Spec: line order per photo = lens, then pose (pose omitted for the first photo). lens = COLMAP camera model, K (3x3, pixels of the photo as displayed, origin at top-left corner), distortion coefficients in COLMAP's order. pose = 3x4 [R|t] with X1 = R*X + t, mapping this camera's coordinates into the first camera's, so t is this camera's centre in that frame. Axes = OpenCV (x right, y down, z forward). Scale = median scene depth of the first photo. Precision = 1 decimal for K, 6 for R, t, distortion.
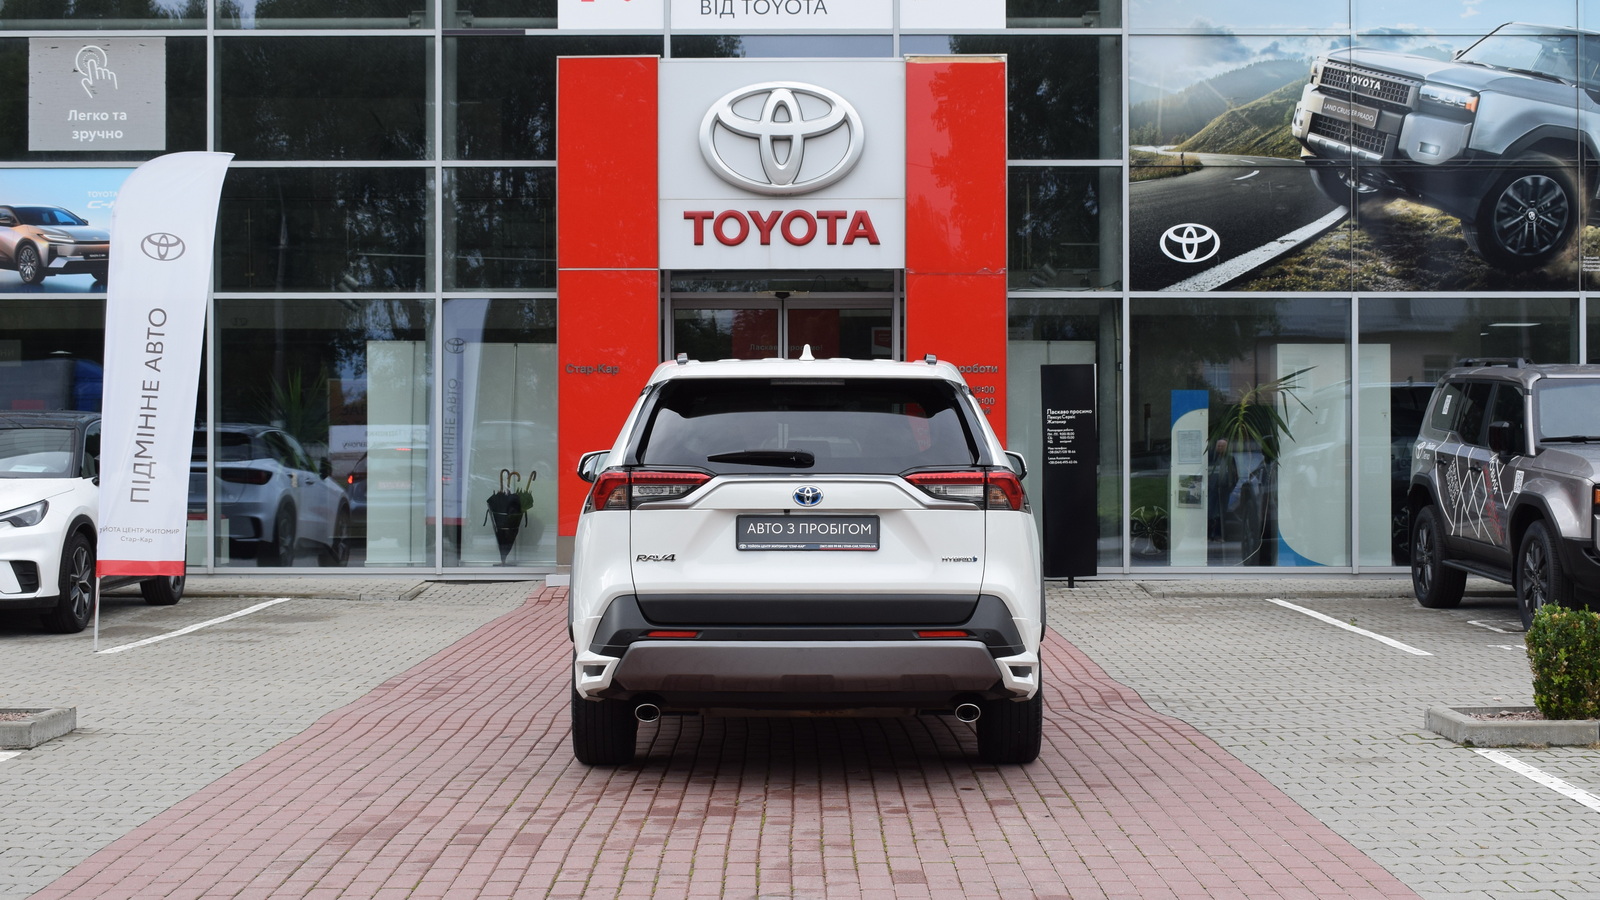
lens RADIAL K [[2402.8, 0, 804.9], [0, 2402.8, 449.6], [0, 0, 1]] dist [-0.021703, 0.000000]
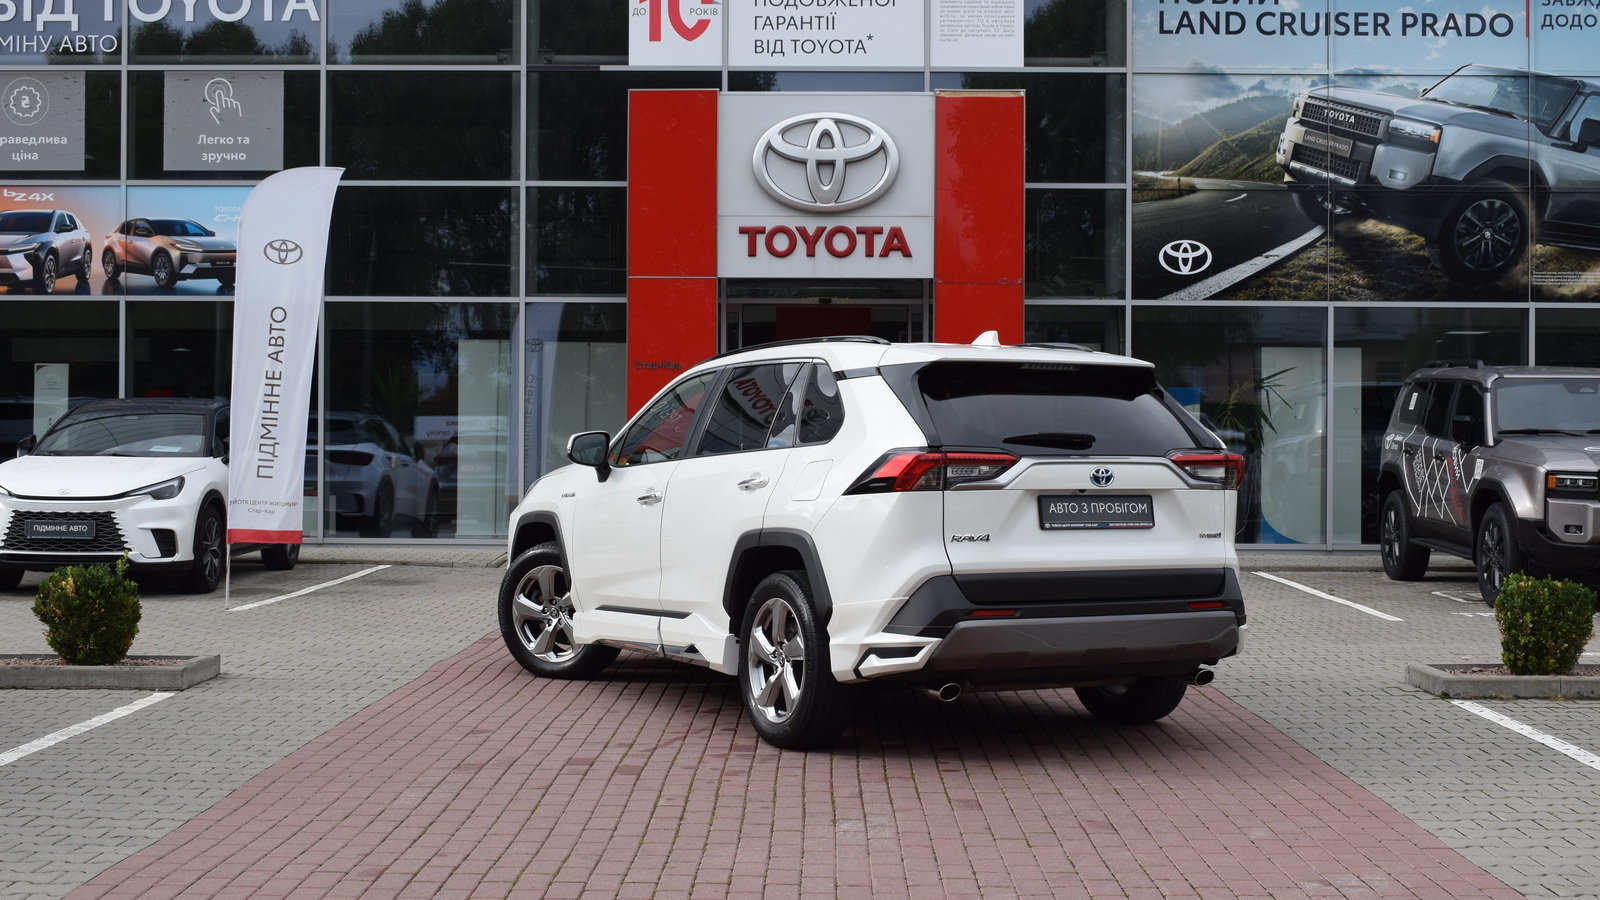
lens RADIAL K [[2126.4, 0, 803.6], [0, 2126.4, 447.8], [0, 0, 1]] dist [-0.033879, 0.000000]
pose [[0.999927, 0.006655, -0.010099, -0.008946], [-0.006628, 0.999974, 0.002703, 0.002281], [0.010116, -0.002636, 0.999945, -0.003298]]
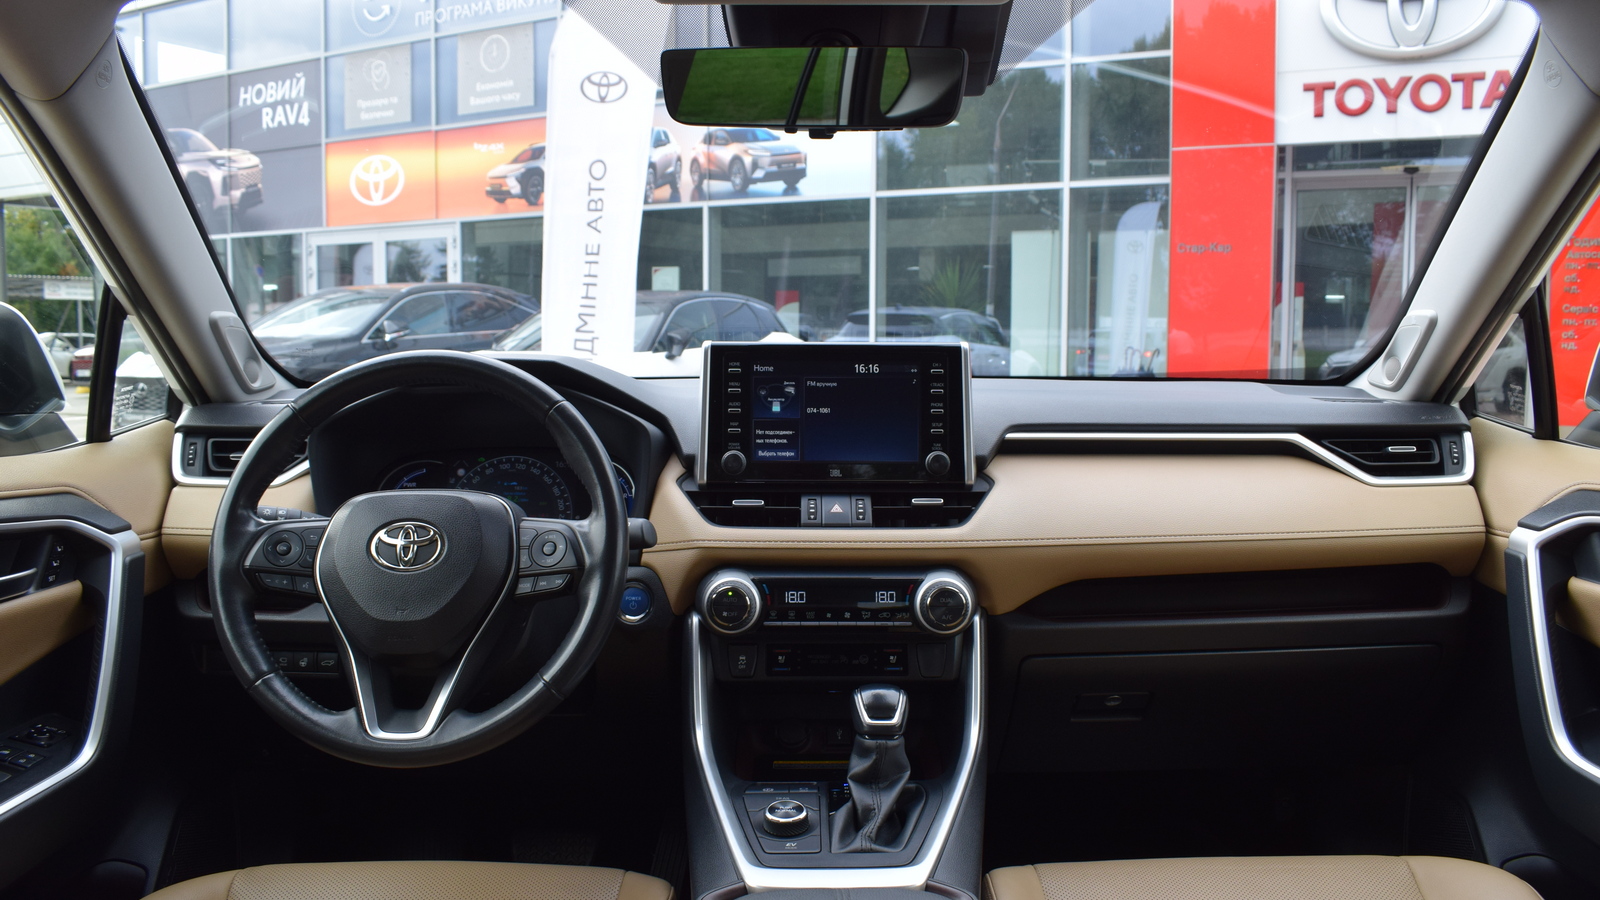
lens RADIAL K [[1260.0, 0, 800.0], [0, 1260.0, 448.0], [0, 0, 1]] dist [-0.087182, 0.003079]
pose [[0.884974, 0.044483, -0.463510, 0.006862], [-0.002613, 0.995885, 0.090586, 0.002863], [0.465632, -0.078955, 0.881449, 0.443737]]
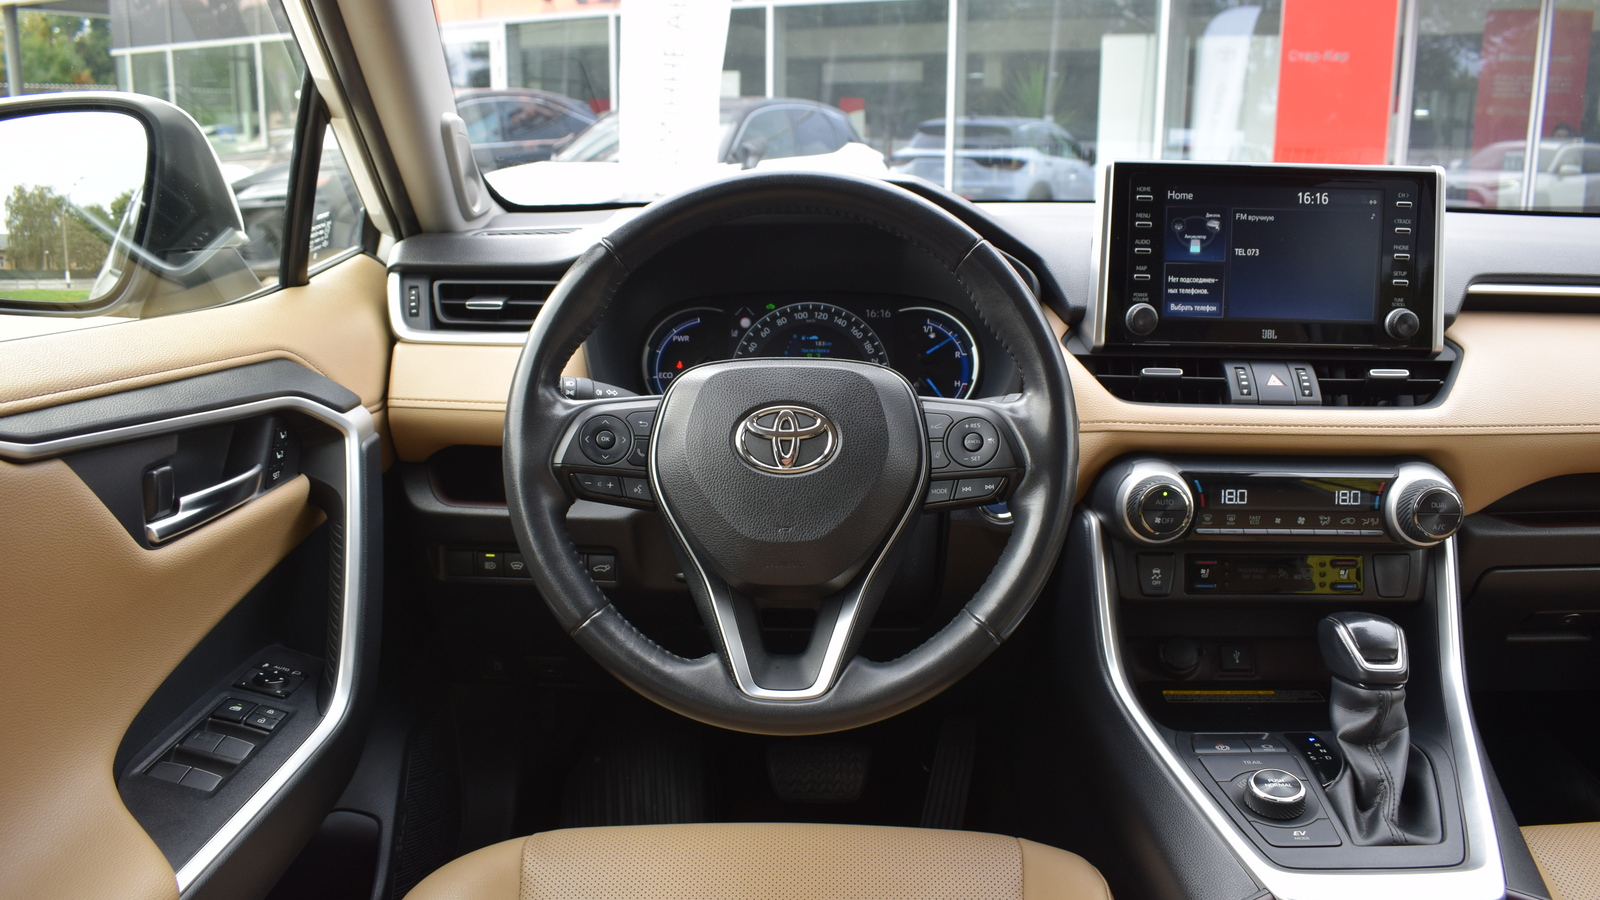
lens RADIAL K [[1260.0, 0, 773.2], [0, 1260.0, 447.7], [0, 0, 1]] dist [-0.087182, 0.003079]
pose [[0.871099, 0.120980, -0.475973, -0.029694], [-0.006306, 0.971858, 0.235482, 0.002888], [0.491067, -0.202127, 0.847348, 0.452834]]
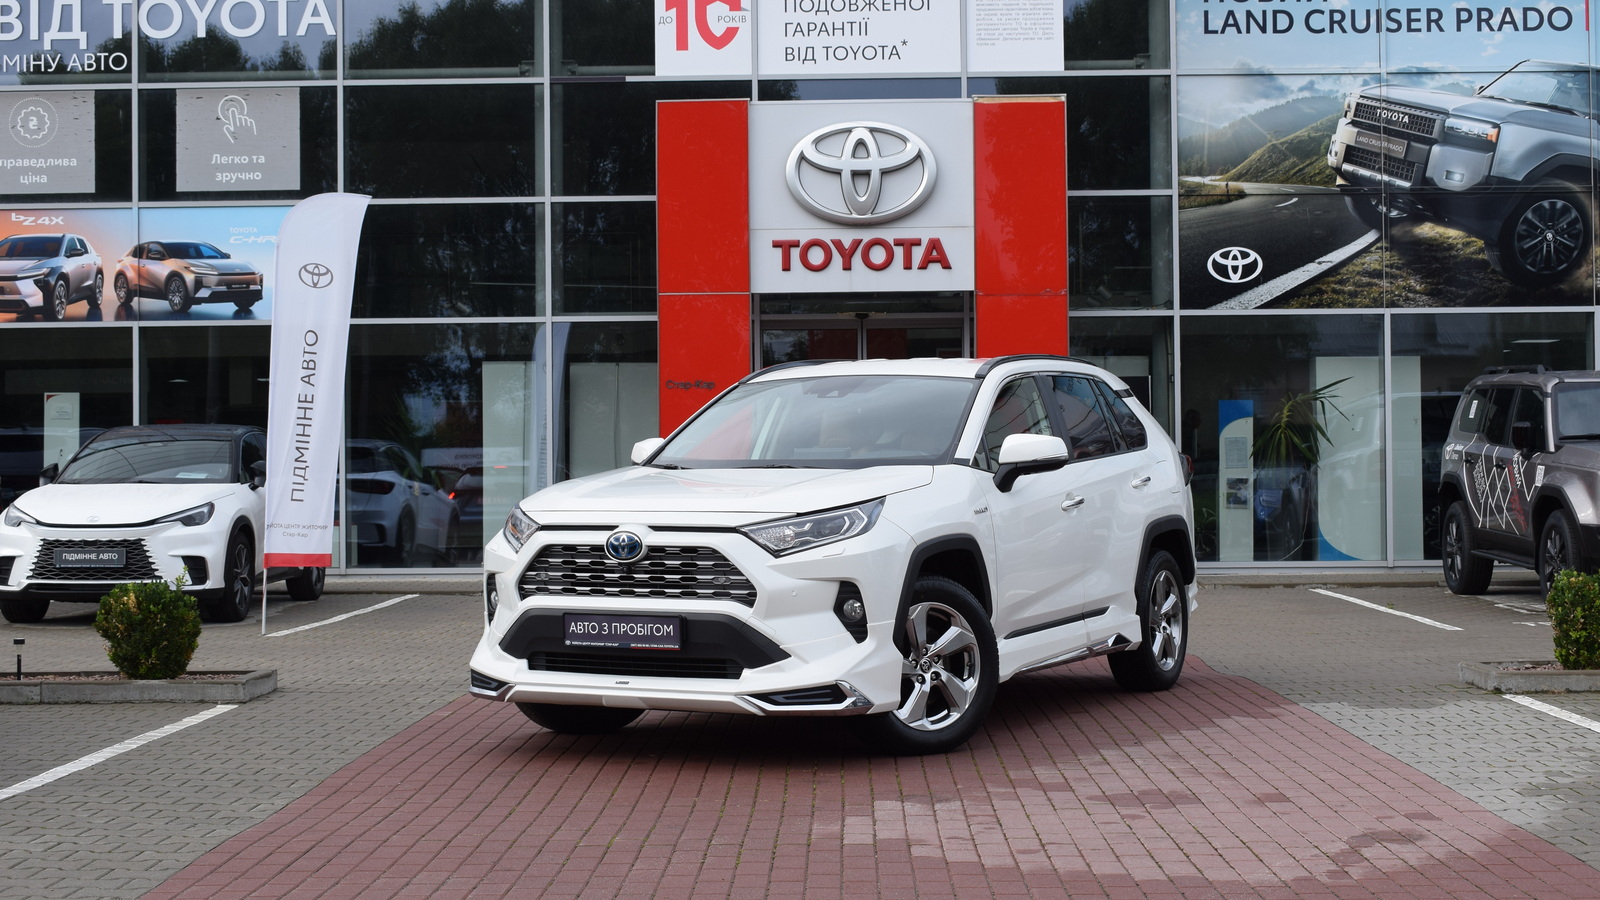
lens RADIAL K [[2314.0, 0, 799.2], [0, 2314.0, 453.1], [0, 0, 1]] dist [-0.028627, 0.000000]
pose [[0.999728, -0.008052, -0.021906, -0.015430], [0.007816, 0.999910, -0.010865, 0.009385], [0.021991, 0.010691, 0.999701, -0.053971]]
